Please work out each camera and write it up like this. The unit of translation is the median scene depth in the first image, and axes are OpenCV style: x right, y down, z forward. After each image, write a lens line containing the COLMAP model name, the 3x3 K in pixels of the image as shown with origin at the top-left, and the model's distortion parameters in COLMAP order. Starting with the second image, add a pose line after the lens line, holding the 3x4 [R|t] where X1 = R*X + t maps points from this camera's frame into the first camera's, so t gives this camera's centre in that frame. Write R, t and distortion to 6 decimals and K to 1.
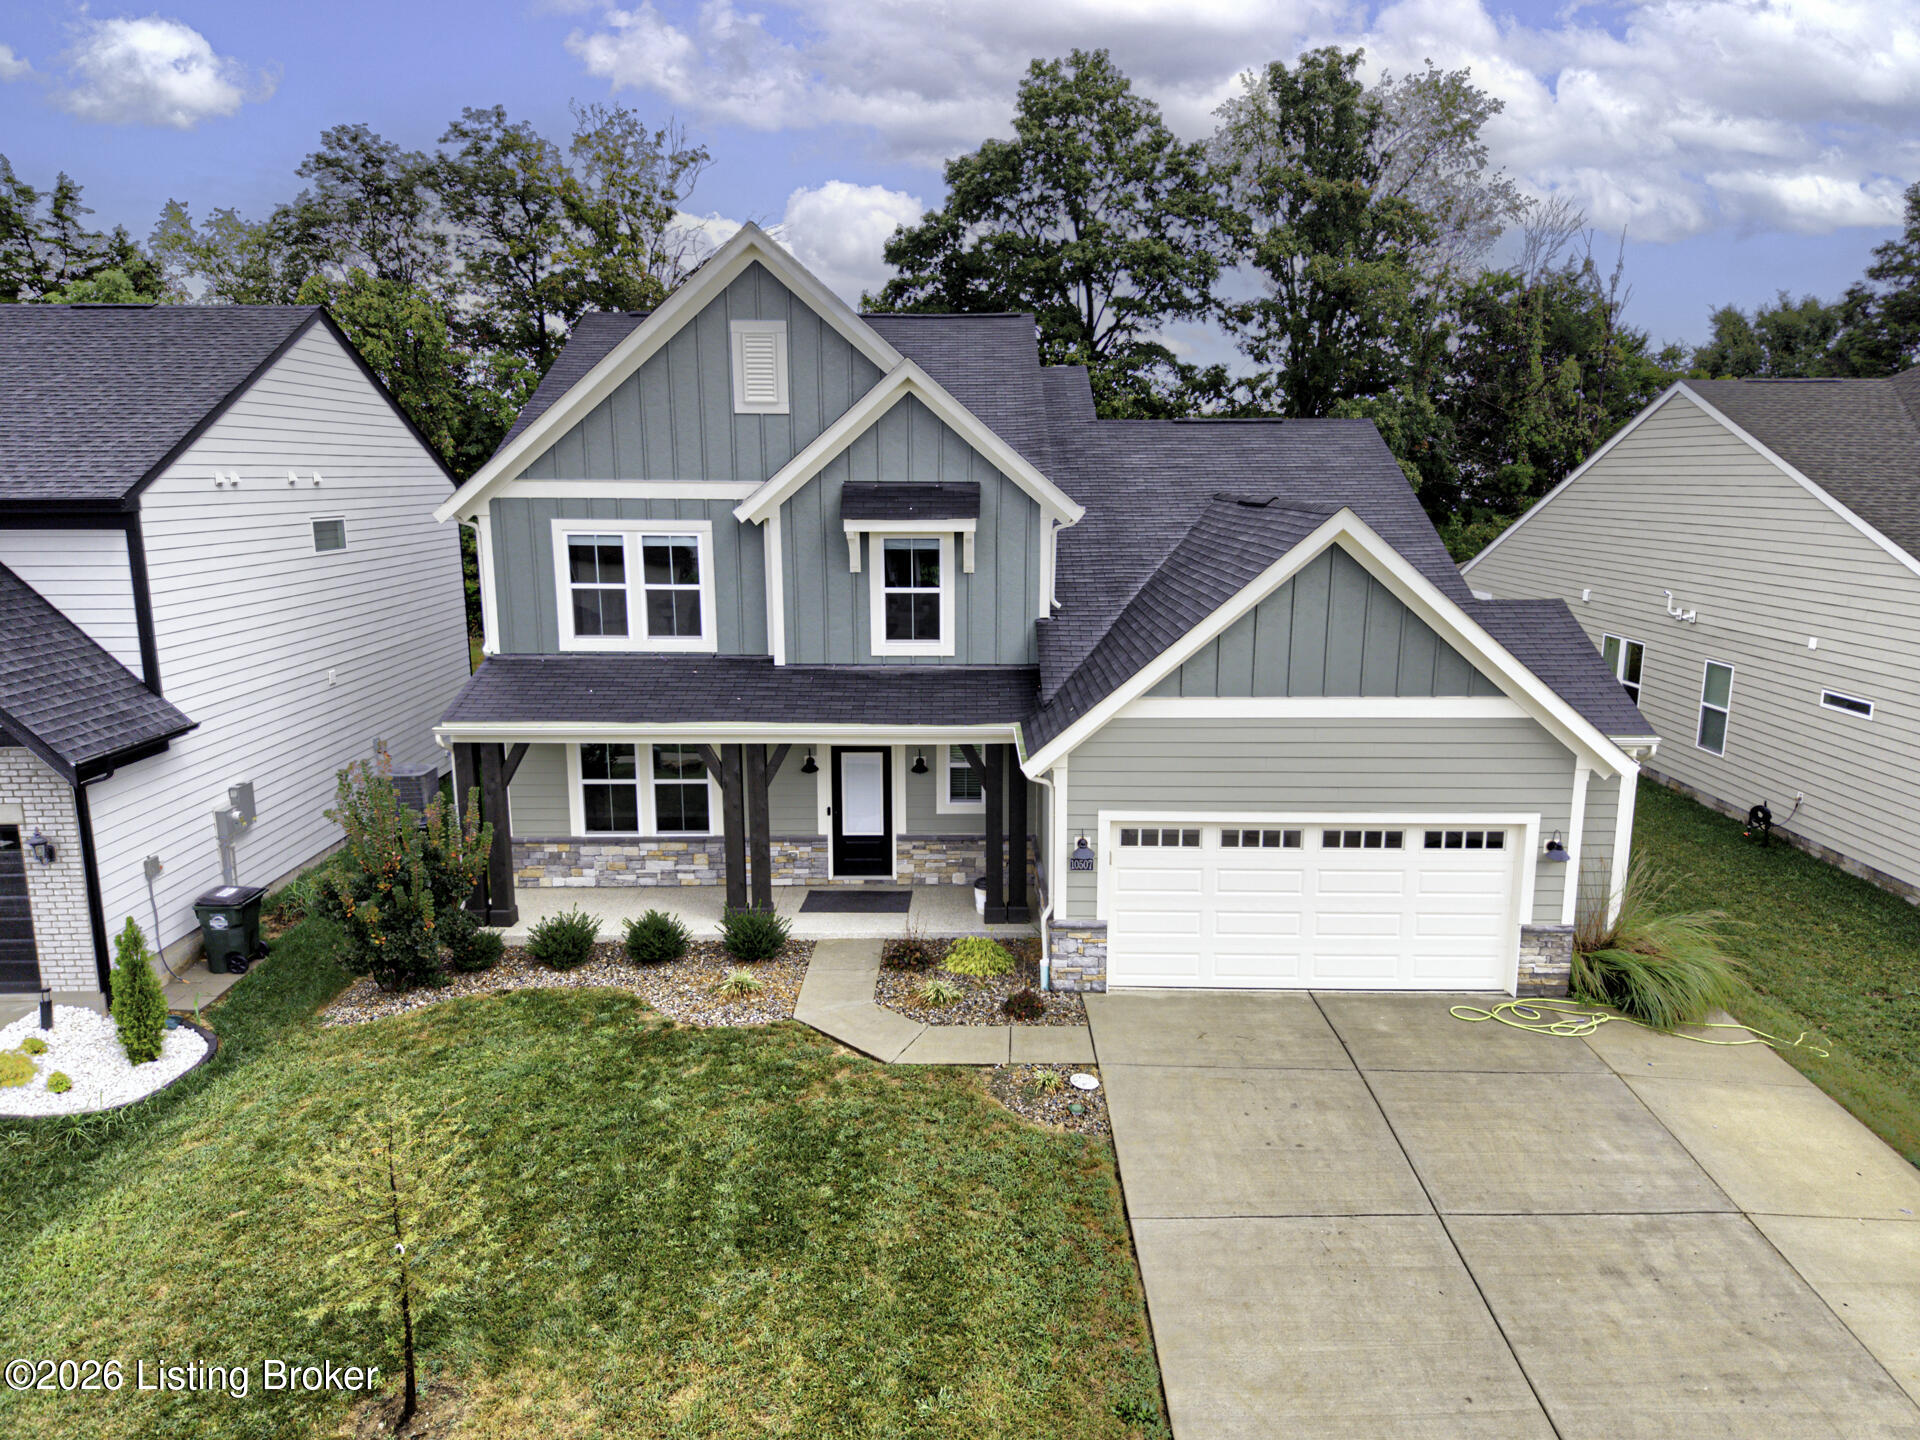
lens RADIAL K [[1290.8, 0, 960.0], [0, 1290.8, 720.0], [0, 0, 1]] dist [0.023355, -0.004207]
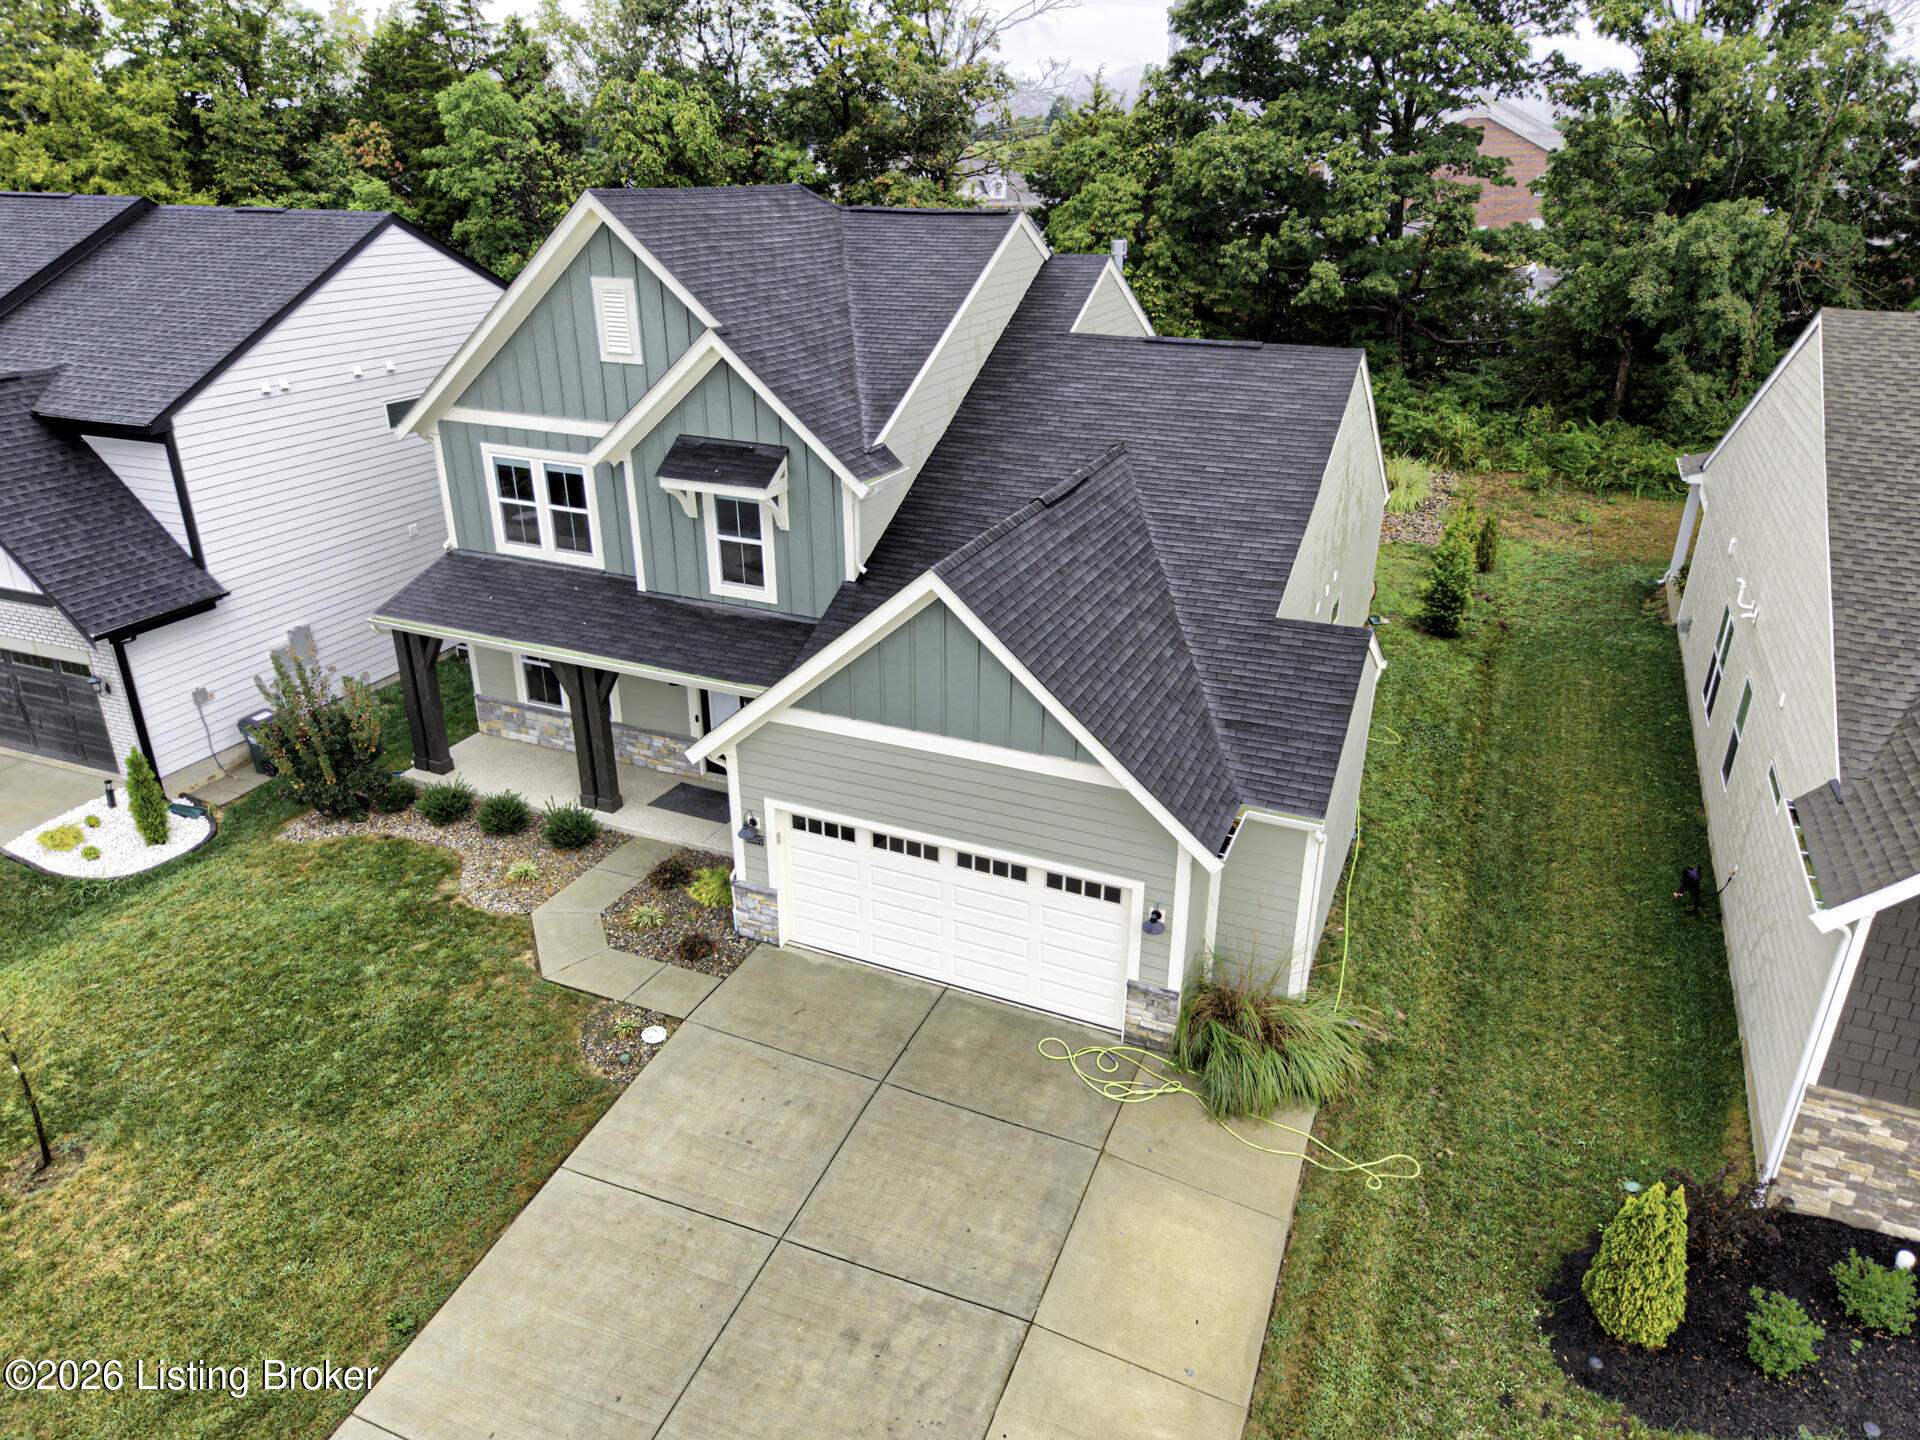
lens RADIAL K [[1290.8, 0, 960.0], [0, 1290.8, 720.0], [0, 0, 1]] dist [0.023355, -0.004207]
pose [[0.917610, 0.165295, -0.361483, 0.544286], [-0.081298, 0.968254, 0.236380, -0.223853], [0.389080, -0.187517, 0.901917, 0.069026]]
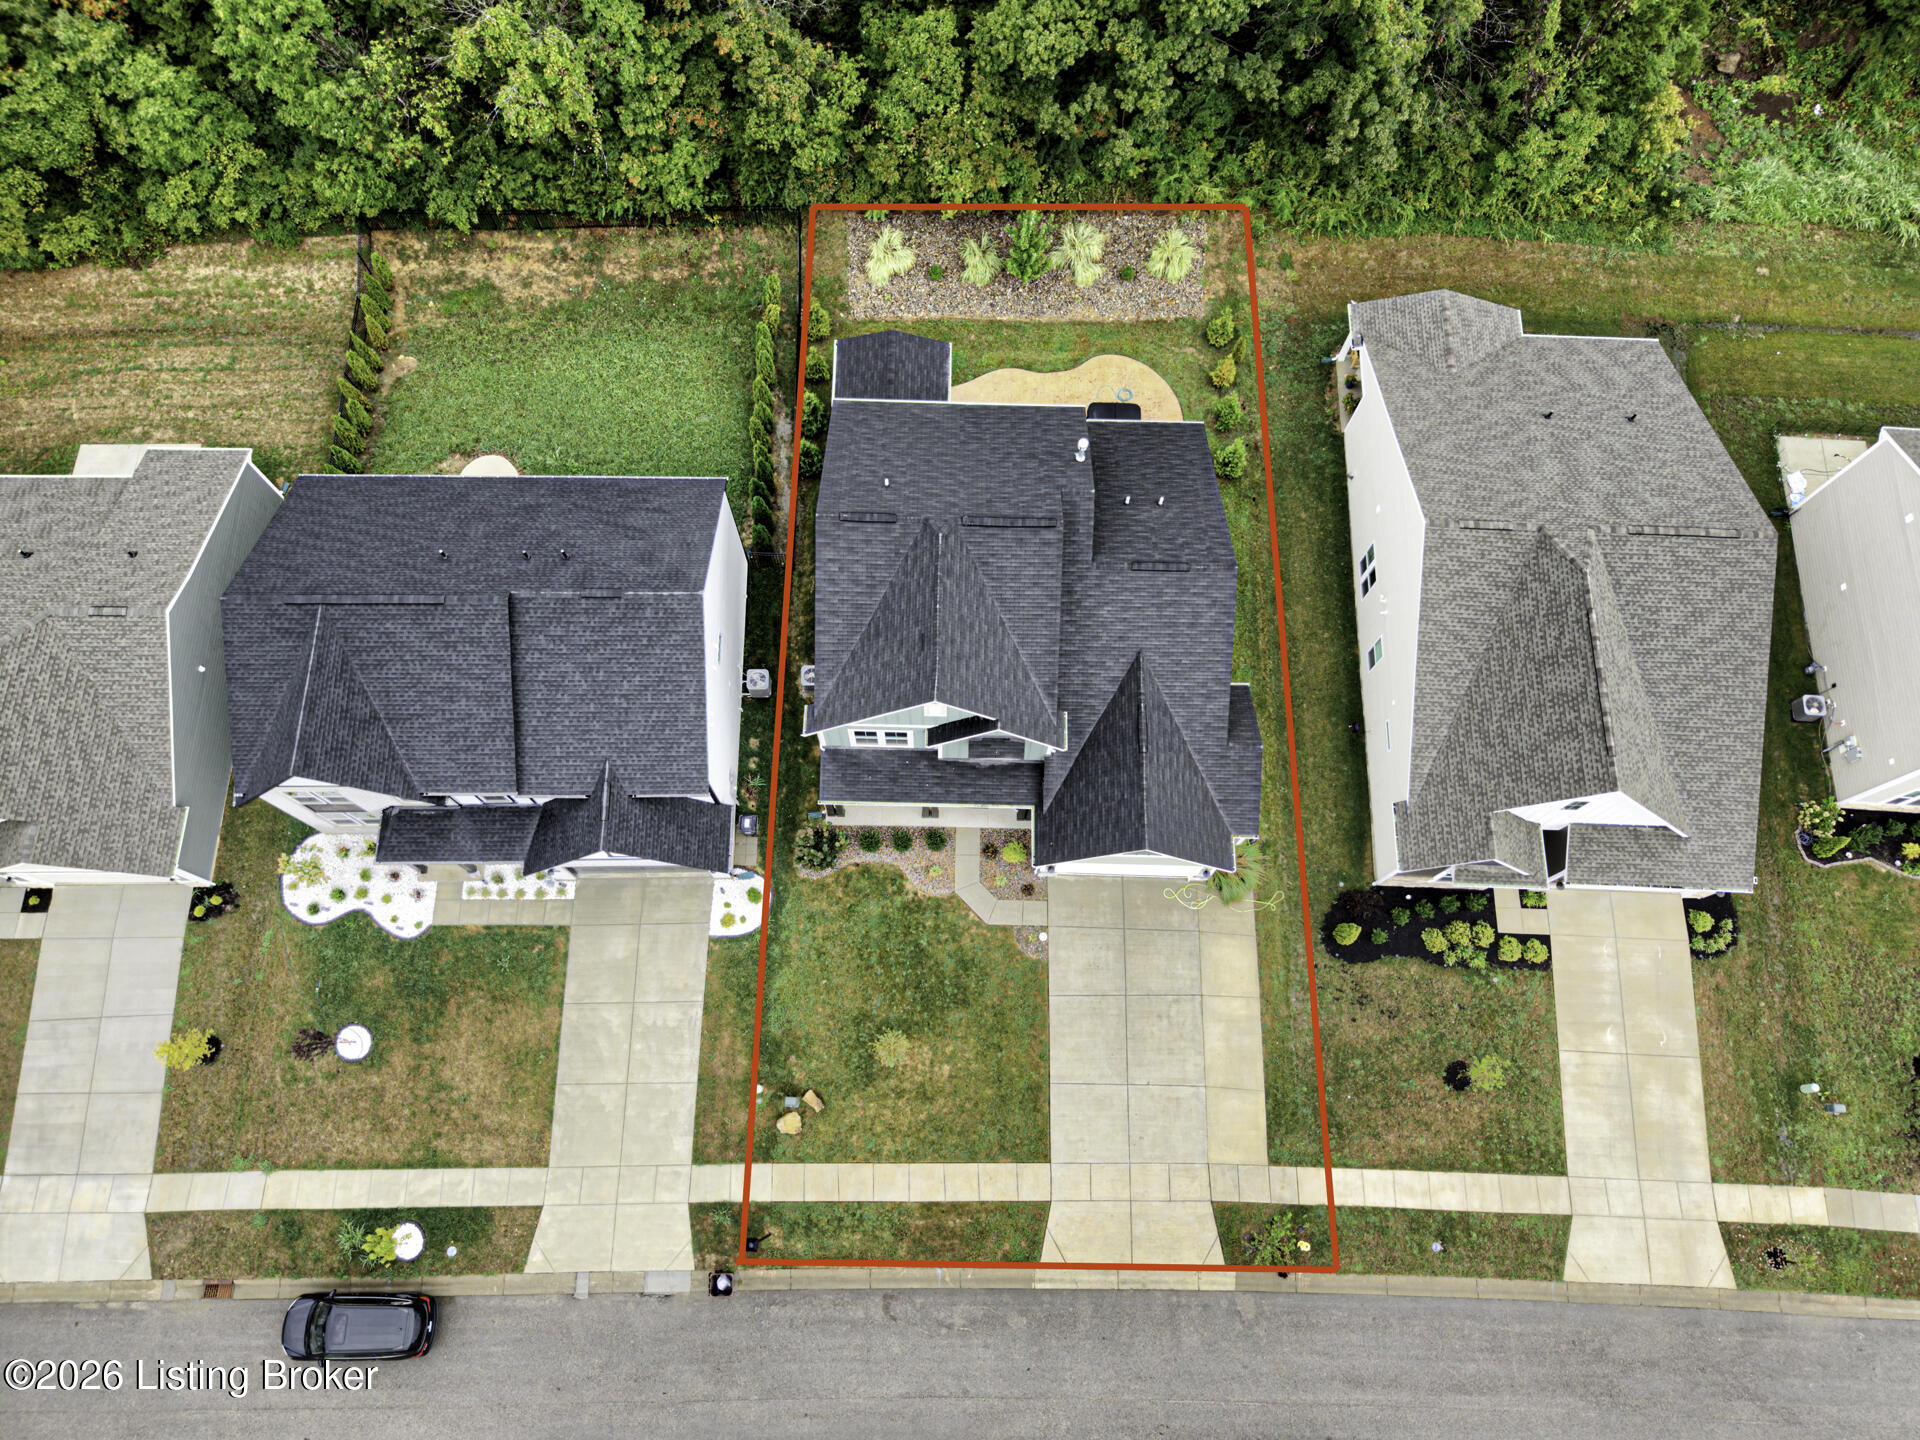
lens RADIAL K [[1314.3, 0, 960.0], [0, 1314.3, 720.0], [0, 0, 1]] dist [0.022710, -0.004539]
pose [[0.999777, 0.021102, -0.000683, -0.102186], [-0.010498, 0.524933, 0.851079, -2.247662], [0.018318, -0.850882, 0.525037, -0.270212]]
